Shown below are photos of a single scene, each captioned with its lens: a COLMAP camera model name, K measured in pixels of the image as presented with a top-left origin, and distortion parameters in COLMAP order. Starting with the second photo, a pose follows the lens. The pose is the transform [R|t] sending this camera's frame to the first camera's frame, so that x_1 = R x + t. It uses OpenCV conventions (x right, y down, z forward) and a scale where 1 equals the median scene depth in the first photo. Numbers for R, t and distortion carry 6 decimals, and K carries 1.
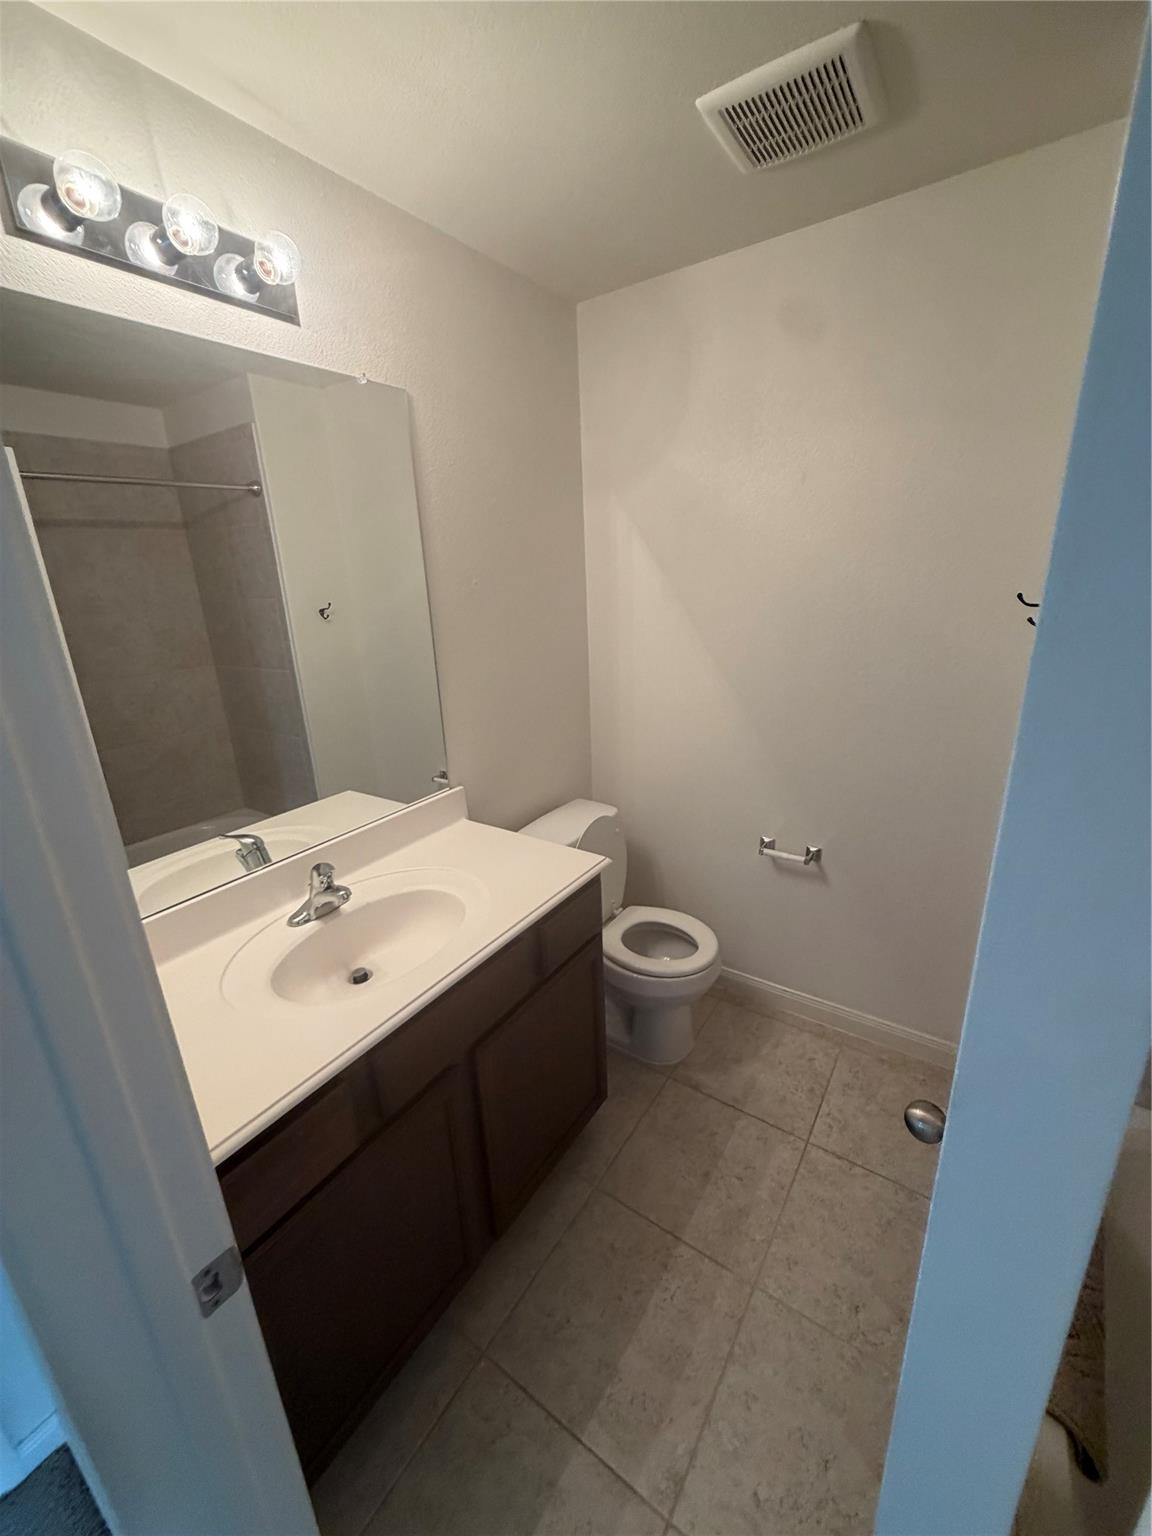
lens RADIAL K [[611.0, 0, 573.3], [0, 611.0, 769.0], [0, 0, 1]] dist [-0.001373, -0.000278]
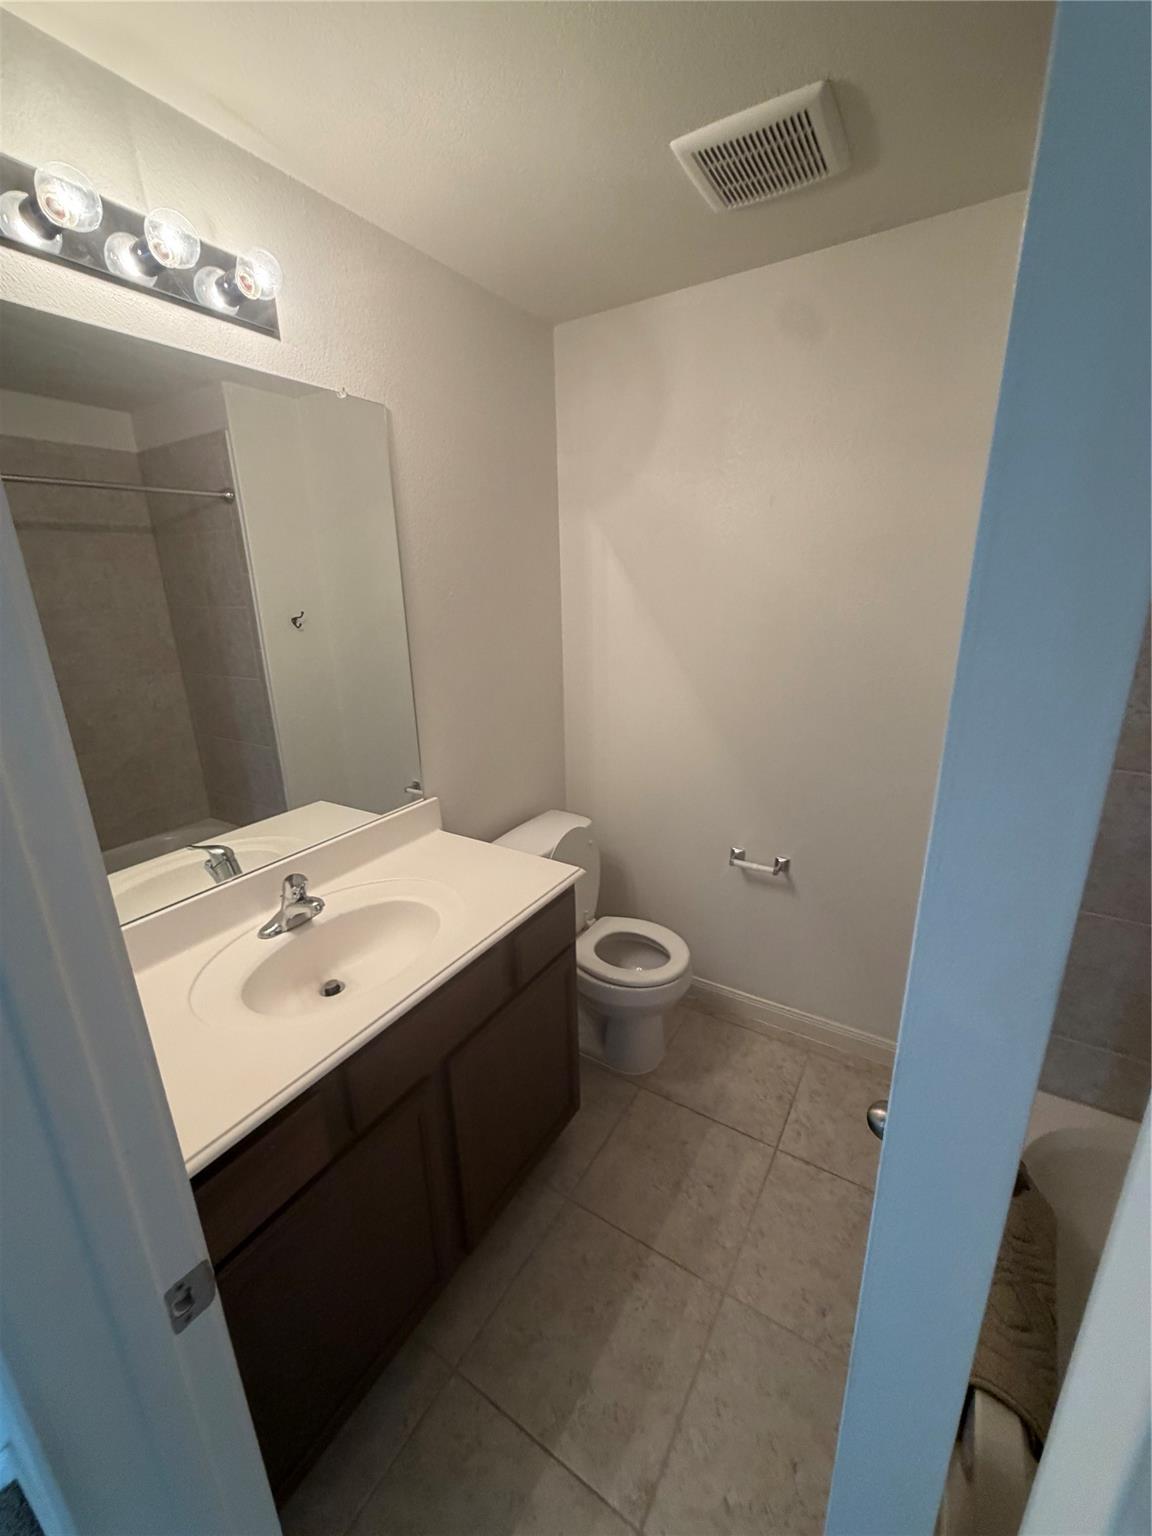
lens RADIAL K [[611.0, 0, 573.8], [0, 611.0, 767.7], [0, 0, 1]] dist [-0.001373, -0.000278]
pose [[0.998972, 0.006664, 0.044845, -0.004063], [-0.005744, 0.999771, -0.020610, -0.001063], [-0.044972, 0.020331, 0.998781, -0.016243]]
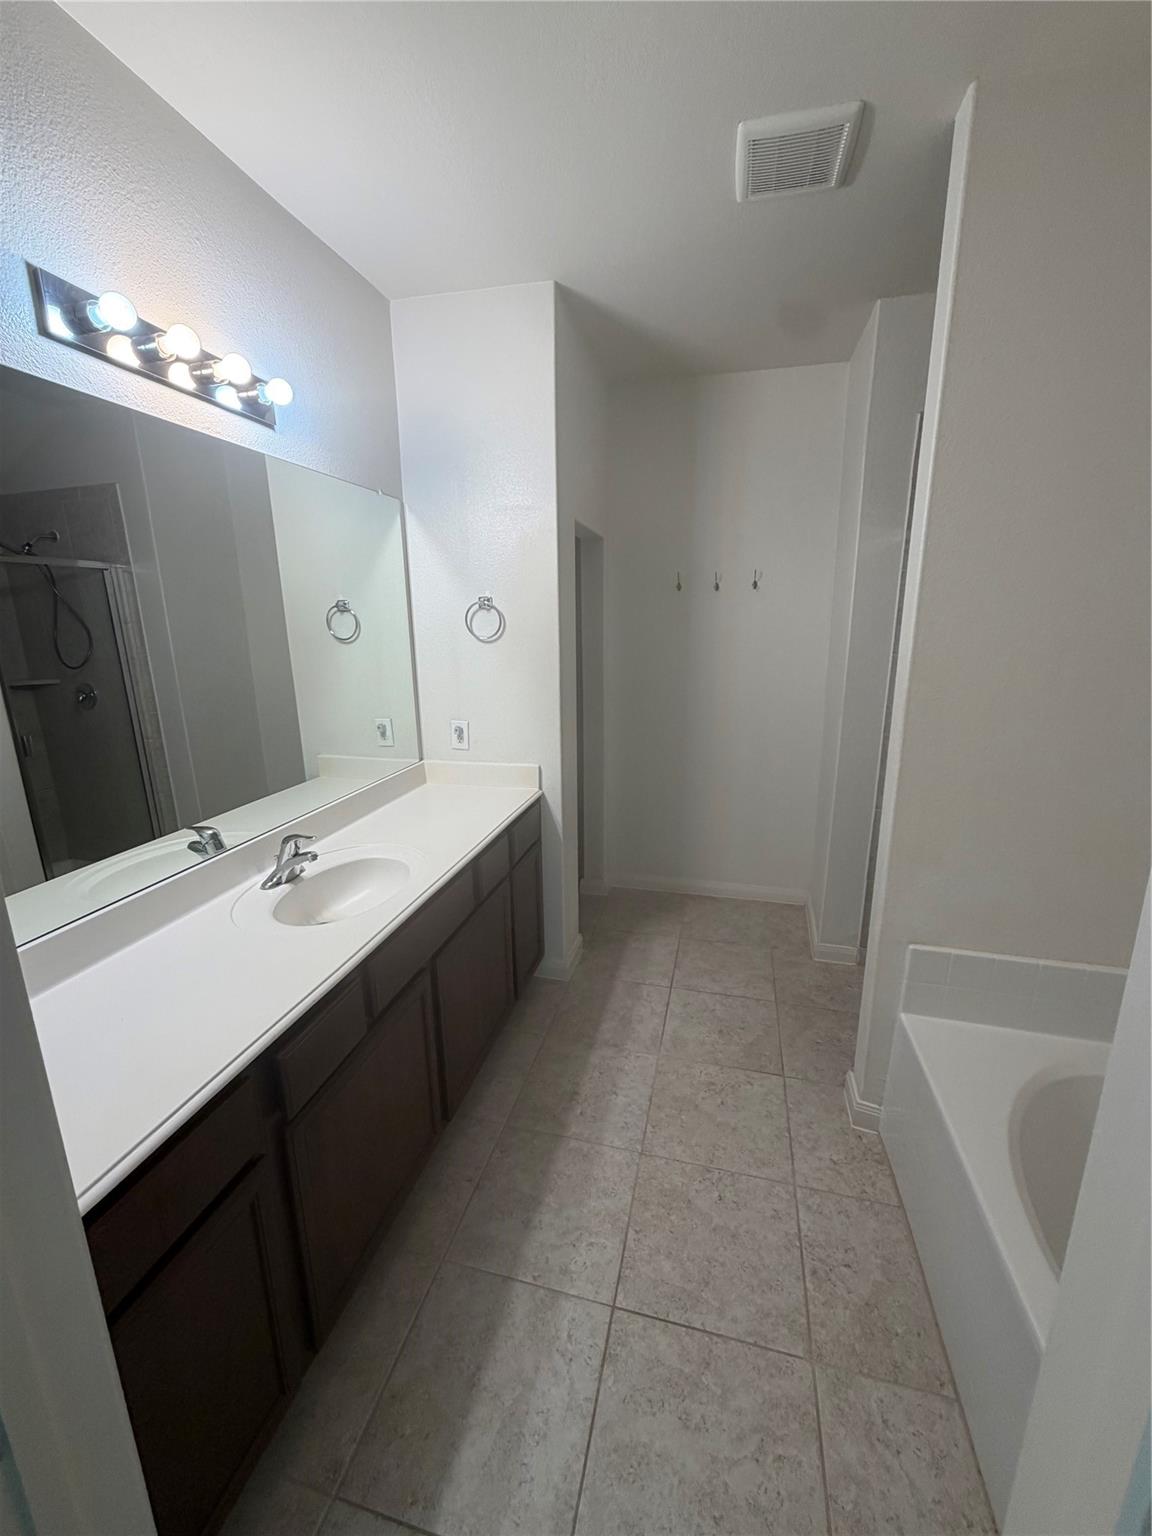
lens RADIAL K [[611.0, 0, 584.9], [0, 611.0, 765.0], [0, 0, 1]] dist [-0.001373, -0.000278]
pose [[0.937296, -0.045041, 0.345612, -0.281683], [0.072423, 0.995140, -0.066720, 0.138942], [-0.340927, 0.087567, 0.936002, -0.397021]]
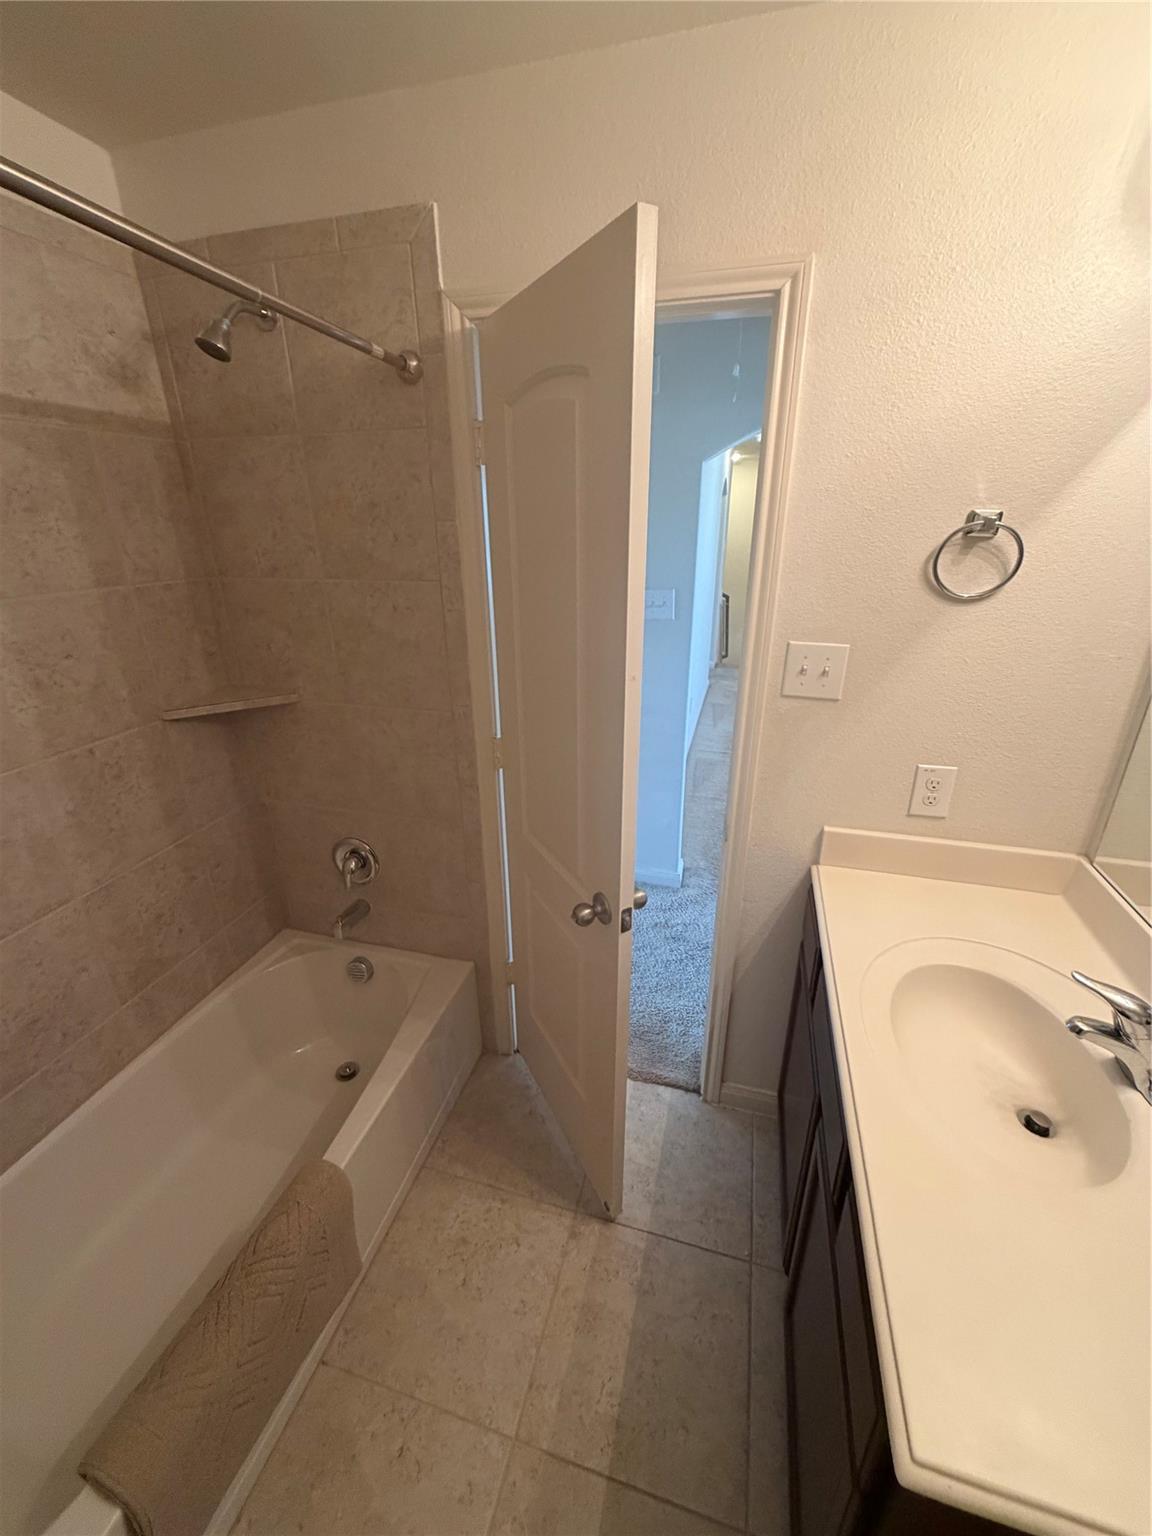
lens RADIAL K [[611.0, 0, 575.3], [0, 611.0, 766.3], [0, 0, 1]] dist [-0.001373, -0.000278]
pose [[-0.944297, 0.172525, -0.280249, 0.268043], [-0.047912, 0.770427, 0.635725, -0.379471], [0.325589, 0.613741, -0.719246, 0.971772]]
